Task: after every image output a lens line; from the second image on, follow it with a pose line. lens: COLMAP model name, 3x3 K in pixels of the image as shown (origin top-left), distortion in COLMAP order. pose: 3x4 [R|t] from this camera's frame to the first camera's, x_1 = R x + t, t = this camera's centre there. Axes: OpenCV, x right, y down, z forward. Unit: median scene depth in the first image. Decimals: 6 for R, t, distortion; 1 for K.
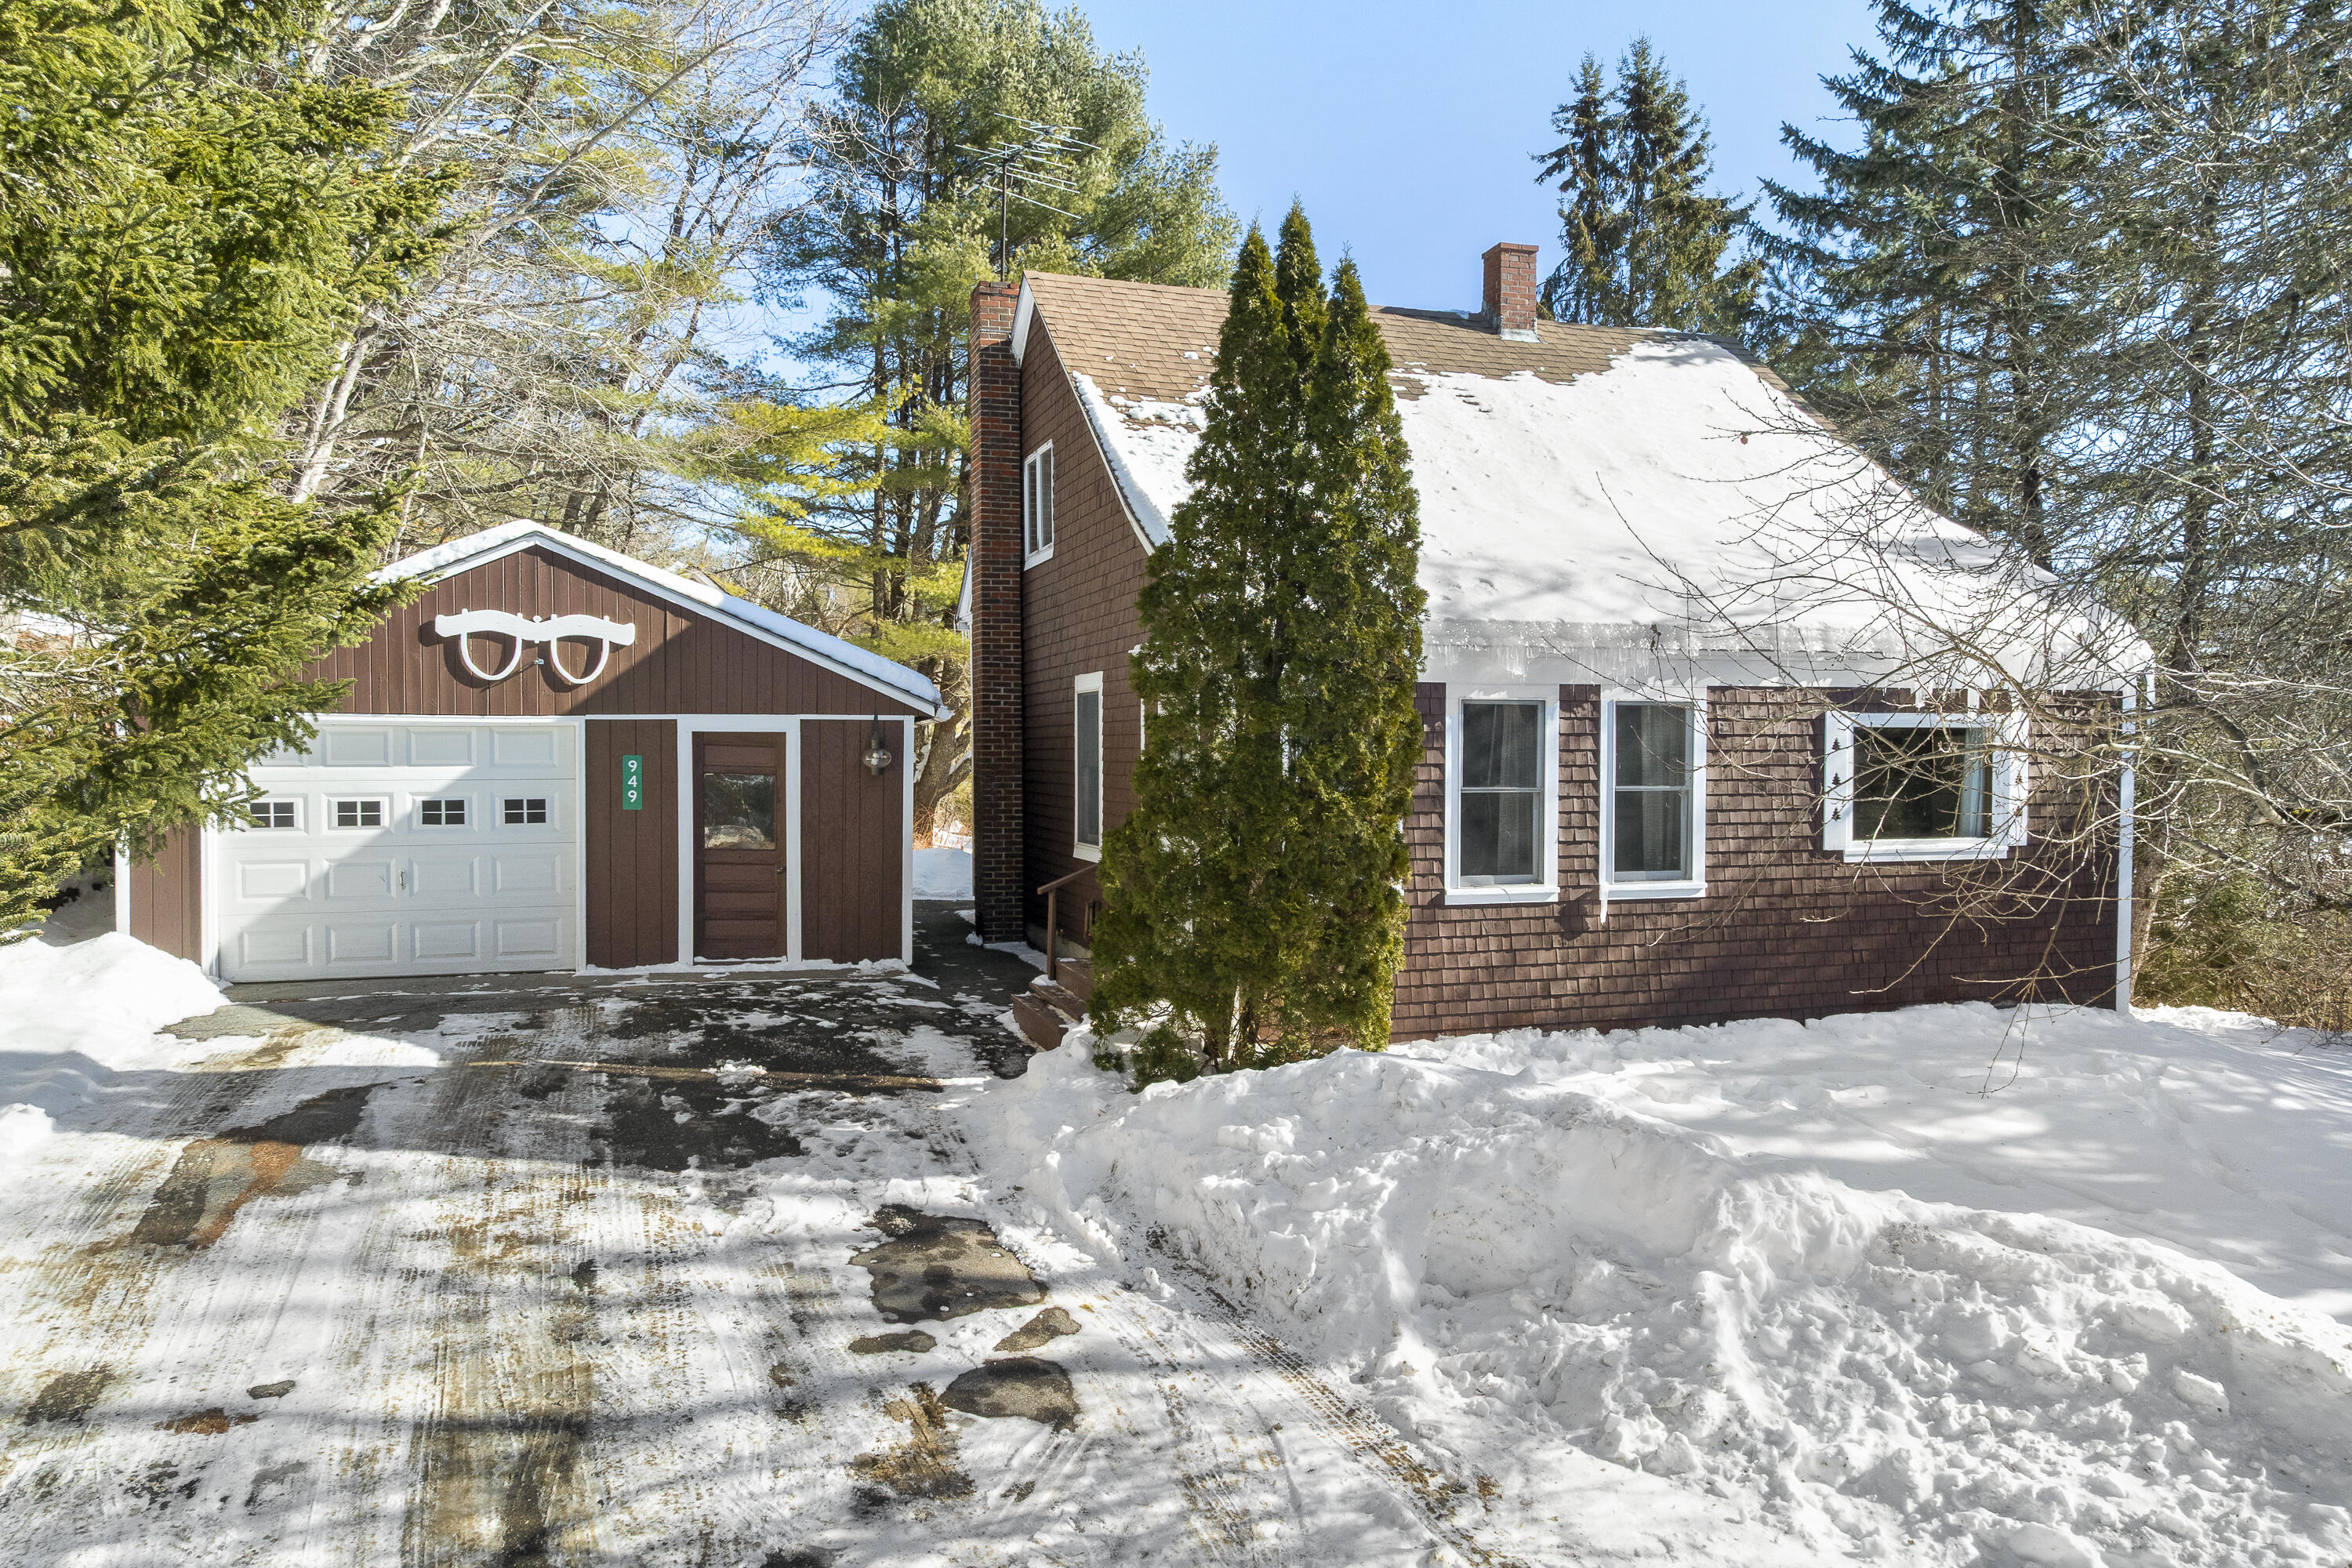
lens RADIAL K [[1611.0, 0, 1168.1], [0, 1611.0, 812.6], [0, 0, 1]] dist [0.006957, -0.037670]
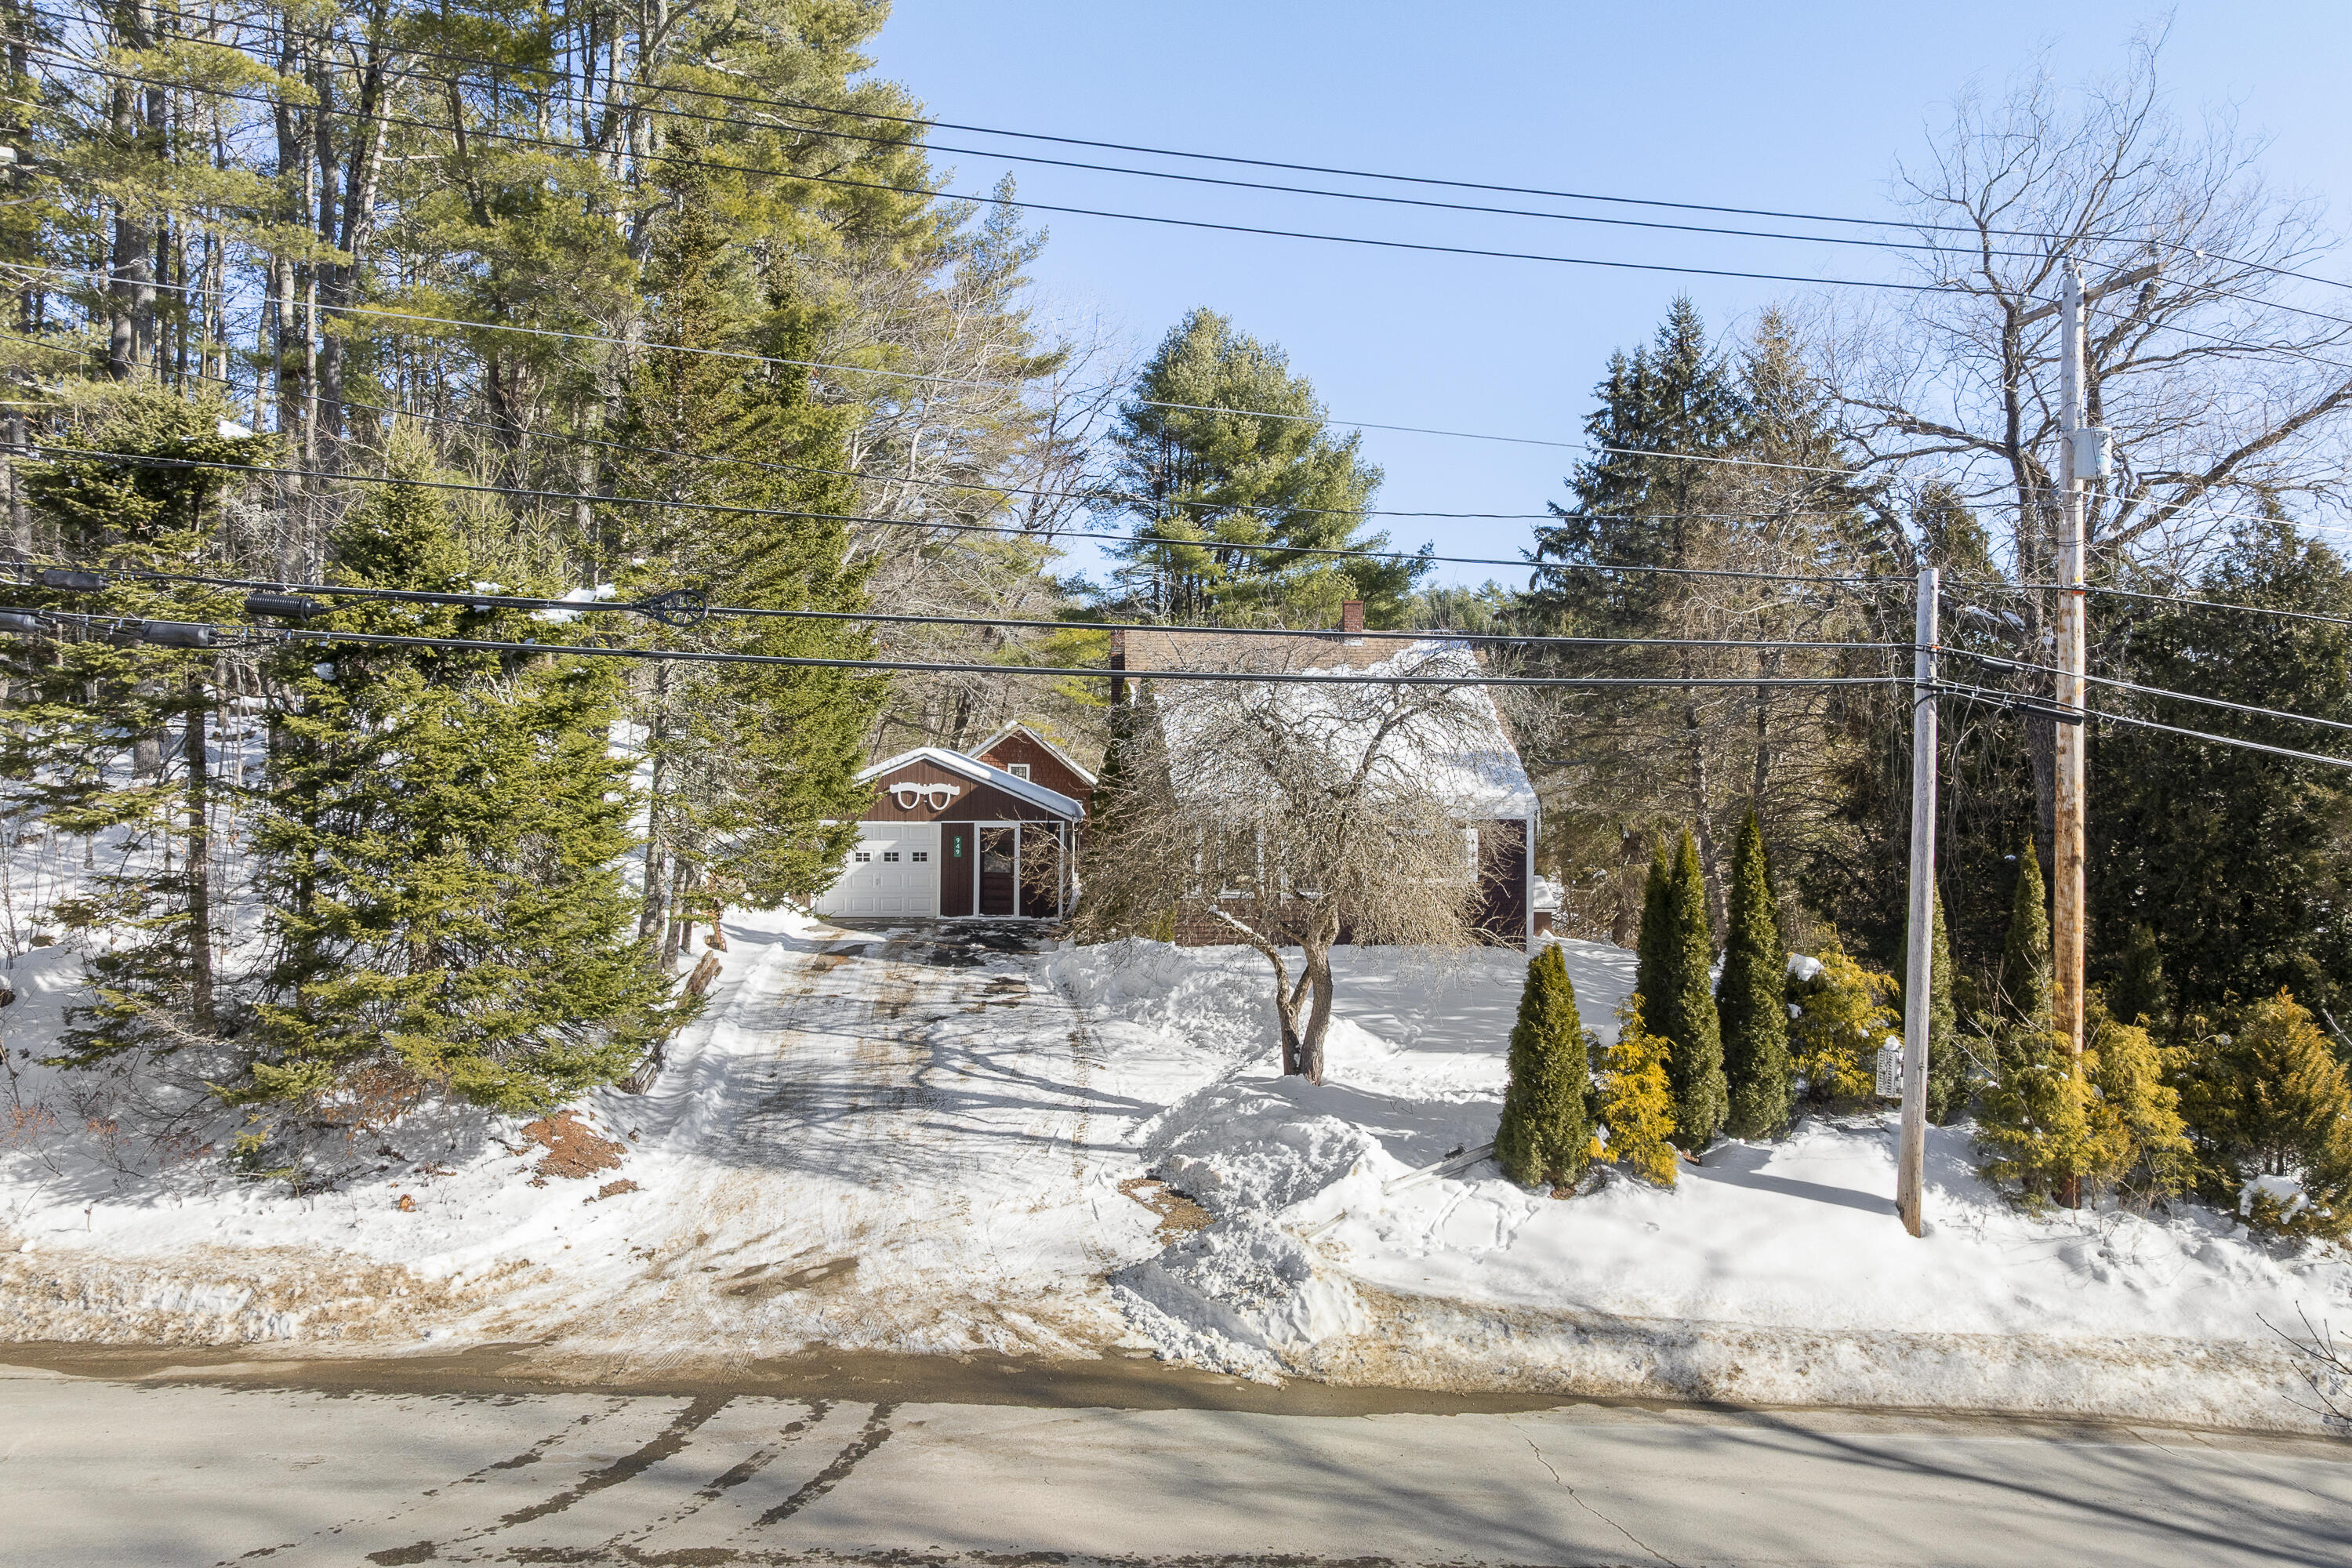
lens RADIAL K [[1627.7, 0, 1176.0], [0, 1627.7, 784.0], [0, 0, 1]] dist [-0.004409, 0.002892]
pose [[0.964403, 0.005561, -0.264379, 0.827672], [-0.012953, 0.999572, -0.026226, -0.064429], [0.264120, 0.028717, 0.964062, -1.707873]]
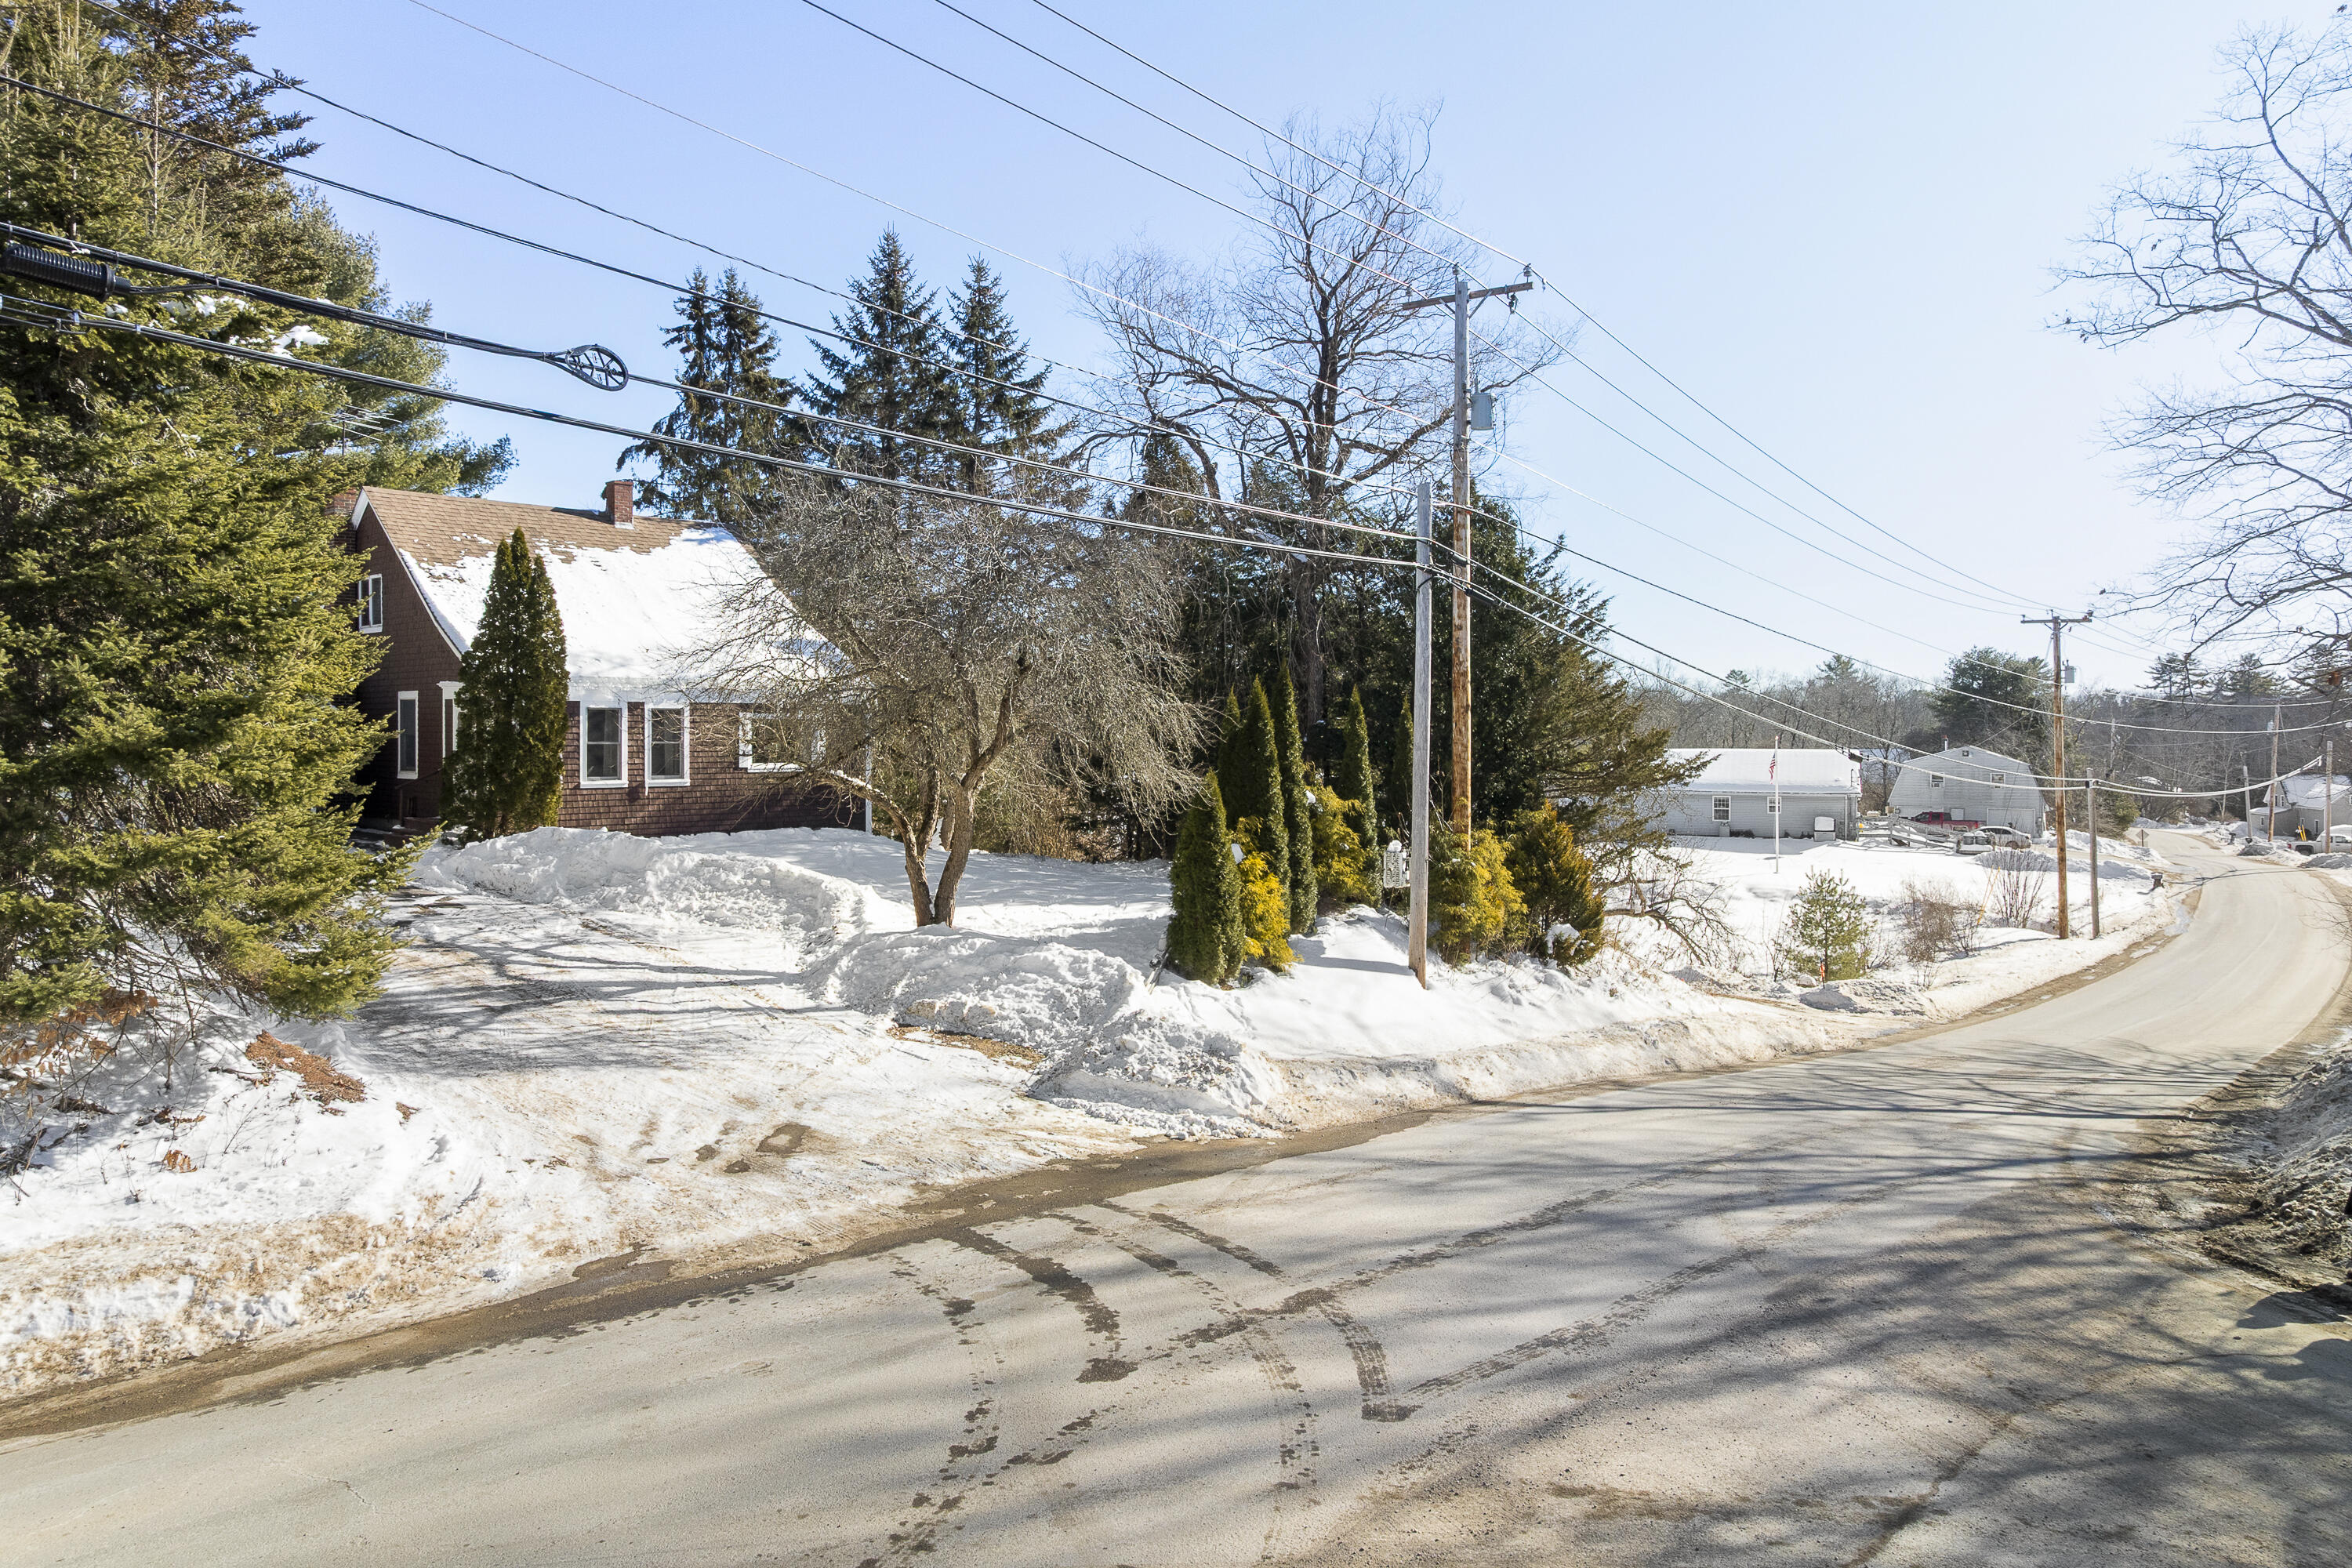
lens RADIAL K [[1627.4, 0, 1172.8], [0, 1627.4, 744.6], [0, 0, 1]] dist [-0.001054, -0.001631]
pose [[0.881149, -0.002407, 0.472833, -0.212935], [0.015778, 0.999580, -0.024316, 0.064311], [-0.472576, 0.028886, 0.880816, -1.662934]]
